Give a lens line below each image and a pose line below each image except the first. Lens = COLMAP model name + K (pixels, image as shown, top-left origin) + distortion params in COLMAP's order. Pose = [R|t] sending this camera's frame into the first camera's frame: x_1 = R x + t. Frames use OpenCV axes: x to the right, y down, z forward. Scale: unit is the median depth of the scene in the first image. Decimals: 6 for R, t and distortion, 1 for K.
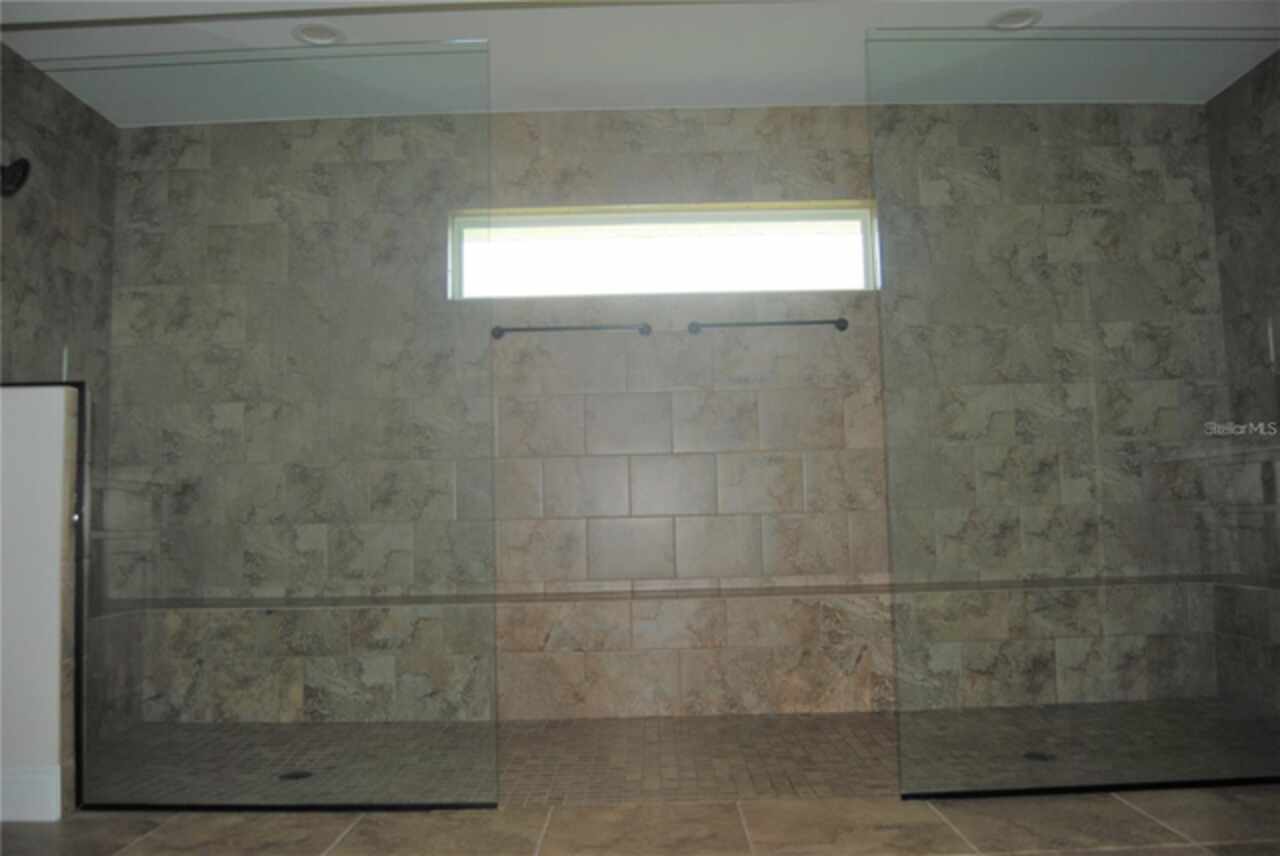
lens RADIAL K [[1002.9, 0, 644.5], [0, 1002.9, 434.2], [0, 0, 1]] dist [-0.096279, 0.038945]
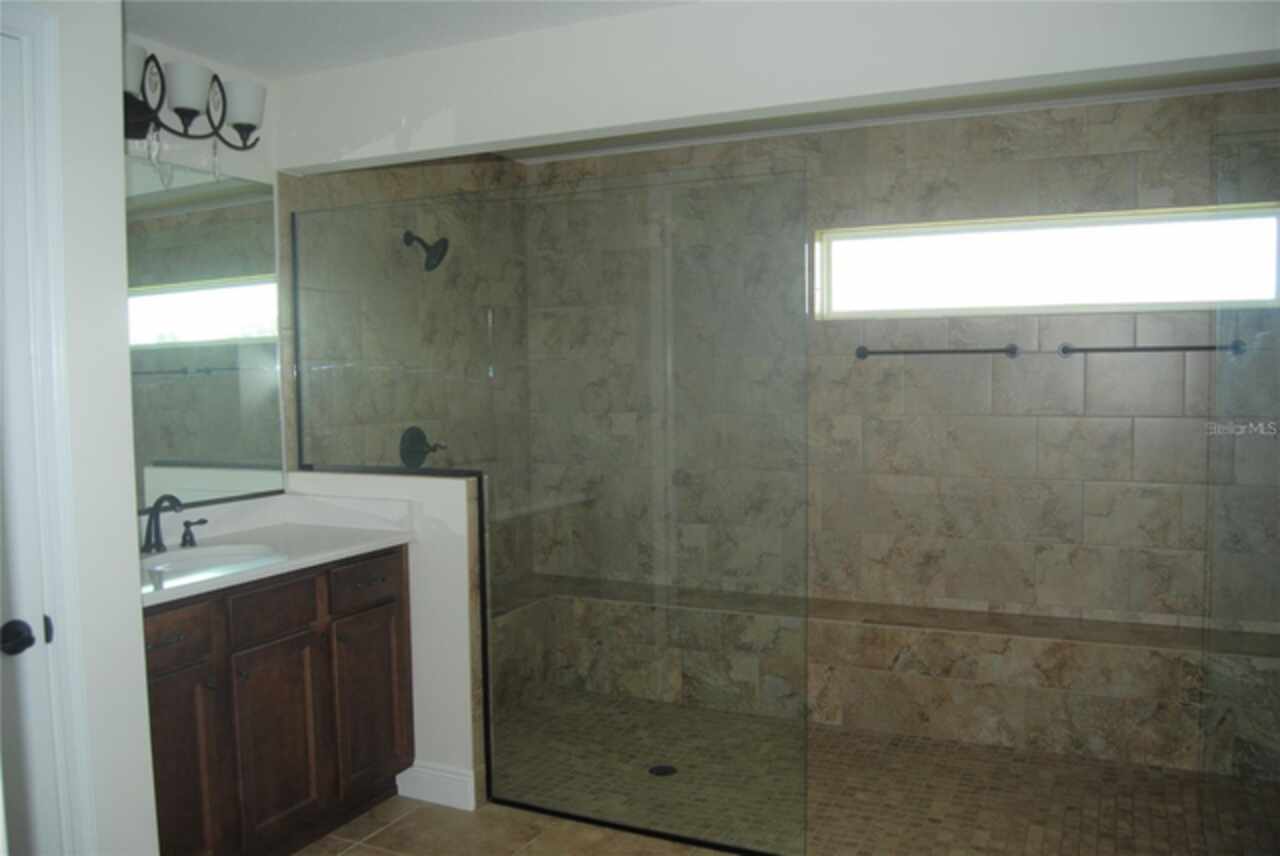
lens RADIAL K [[1002.9, 0, 644.5], [0, 1002.9, 434.2], [0, 0, 1]] dist [-0.096279, 0.038945]
pose [[0.904220, 0.039750, -0.425213, 0.090724], [0.023692, 0.989457, 0.142878, -0.172682], [0.426409, -0.139267, 0.893745, -0.020203]]
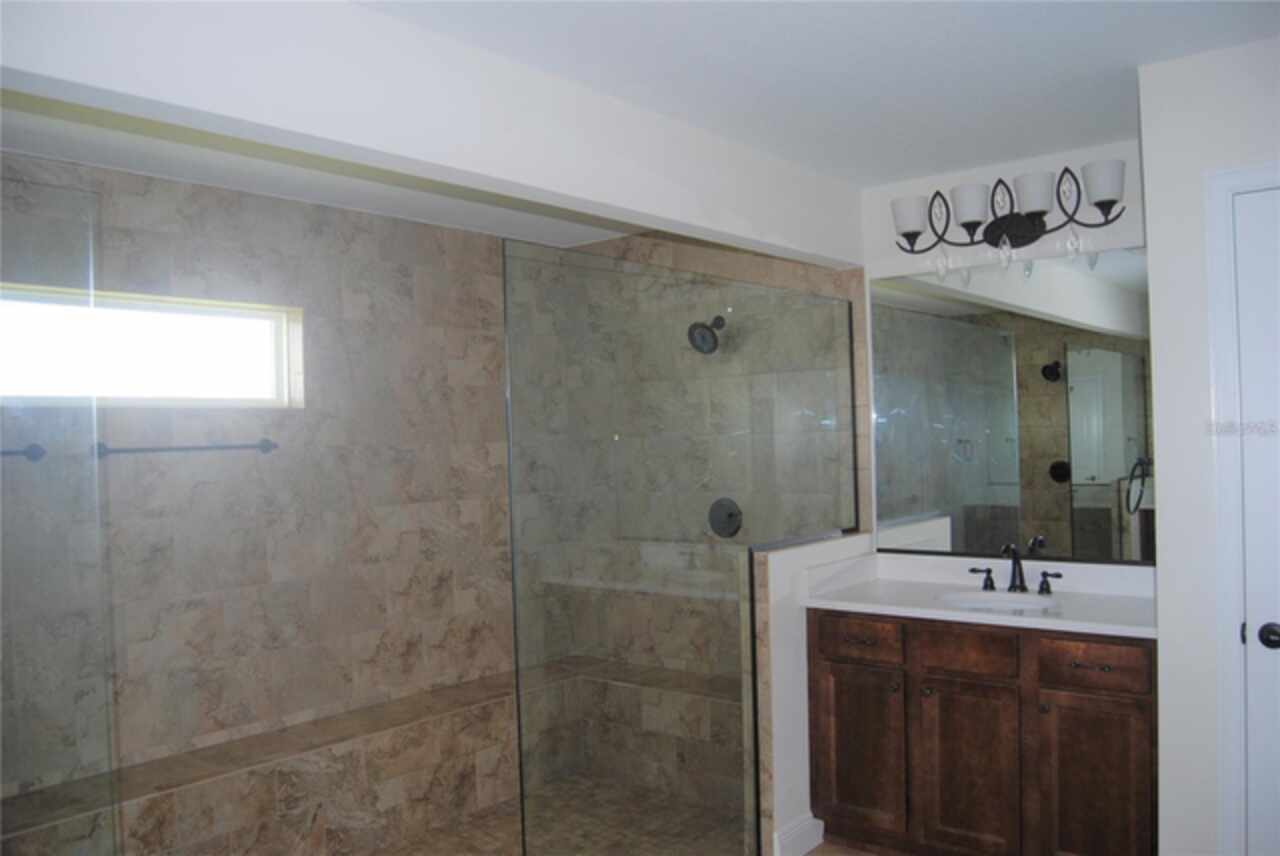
lens RADIAL K [[1002.9, 0, 644.5], [0, 1002.9, 434.2], [0, 0, 1]] dist [-0.096279, 0.038945]
pose [[0.633294, 0.009019, 0.773858, -0.282605], [-0.047018, 0.998533, 0.026840, -0.162862], [-0.772481, -0.053383, 0.632790, 0.171041]]
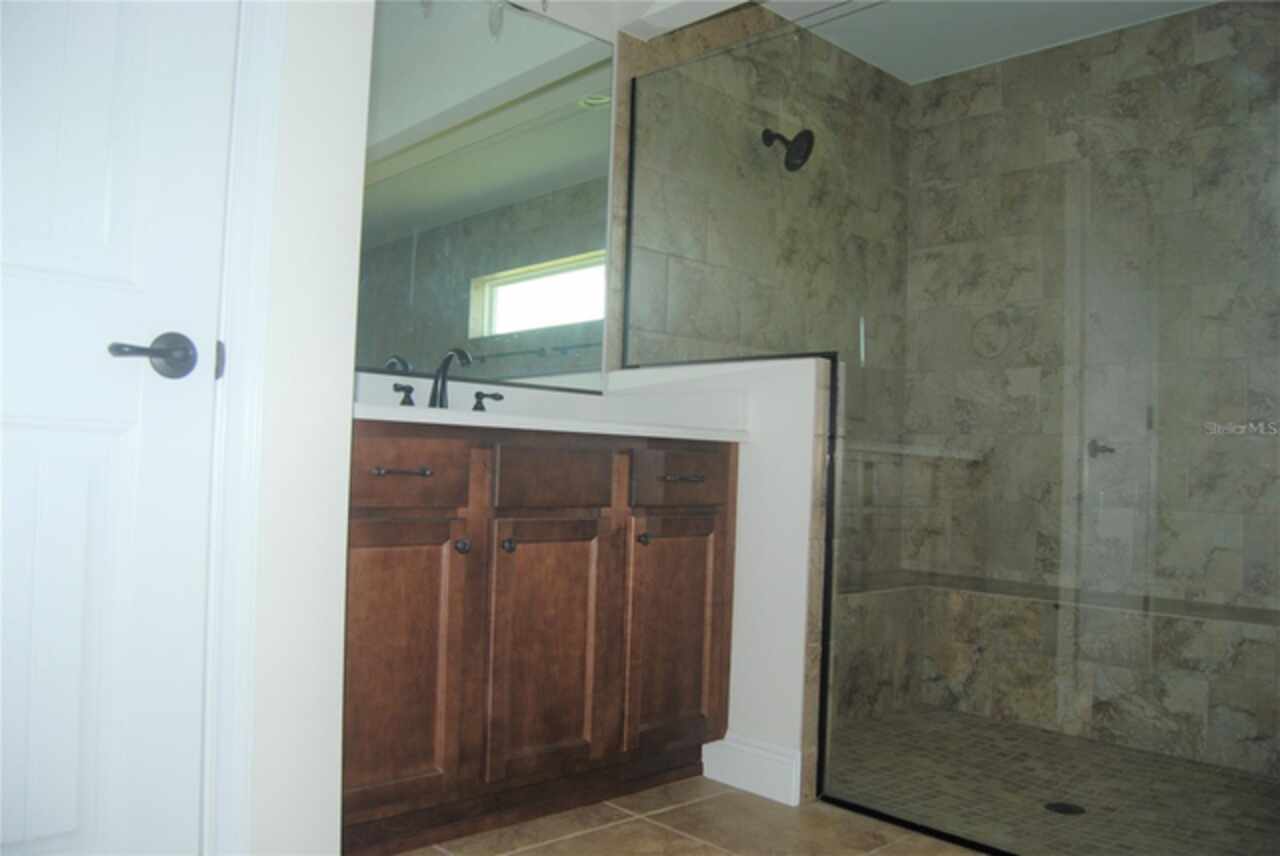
lens RADIAL K [[1002.9, 0, 644.5], [0, 1002.9, 434.2], [0, 0, 1]] dist [-0.096279, 0.038945]
pose [[0.684904, 0.025877, -0.728173, 0.001772], [0.005340, 0.999164, 0.040529, -0.009292], [0.728613, -0.031647, 0.684194, 0.126615]]
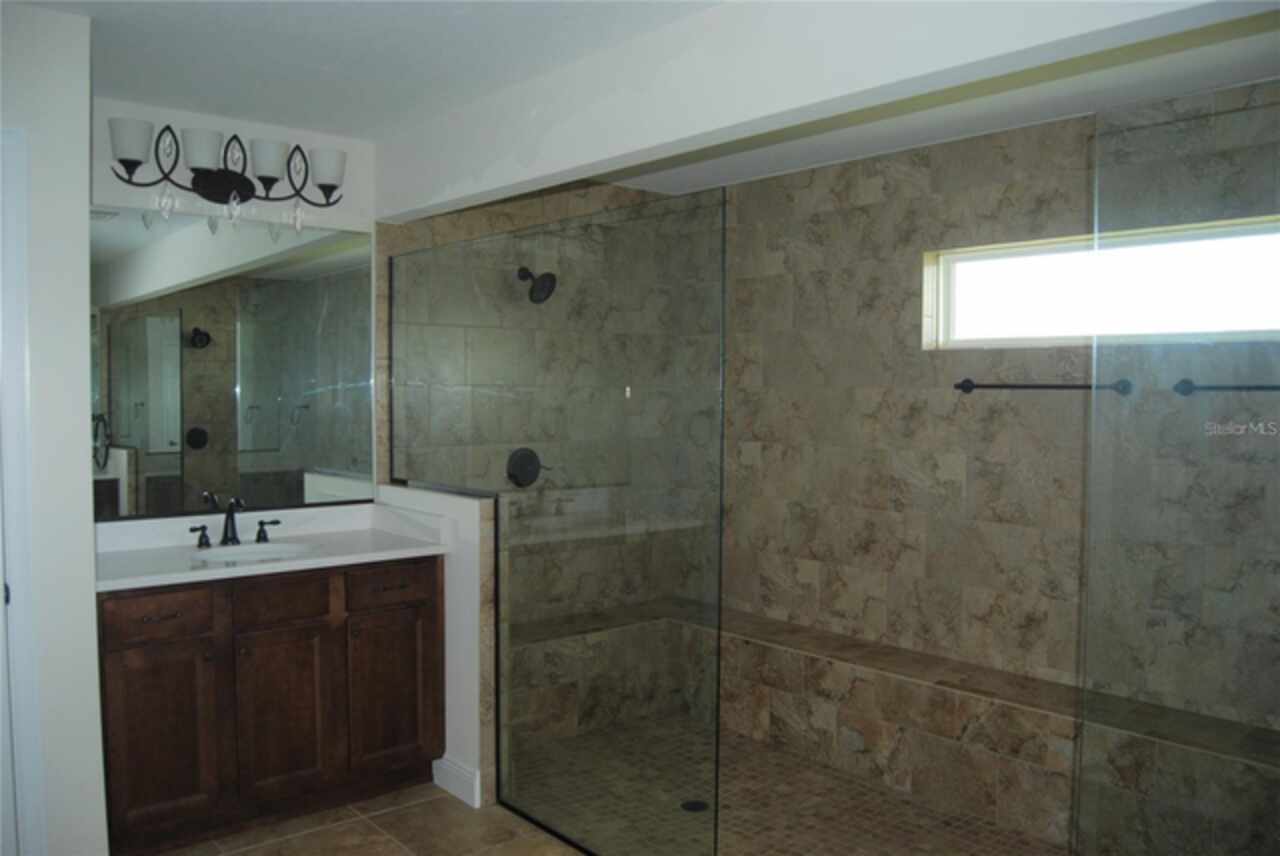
lens RADIAL K [[1002.9, 0, 644.5], [0, 1002.9, 434.2], [0, 0, 1]] dist [-0.096279, 0.038945]
pose [[0.657357, 0.060962, -0.751109, 0.355917], [0.037958, 0.992779, 0.113797, -0.175788], [0.752623, -0.103316, 0.650296, 0.174094]]
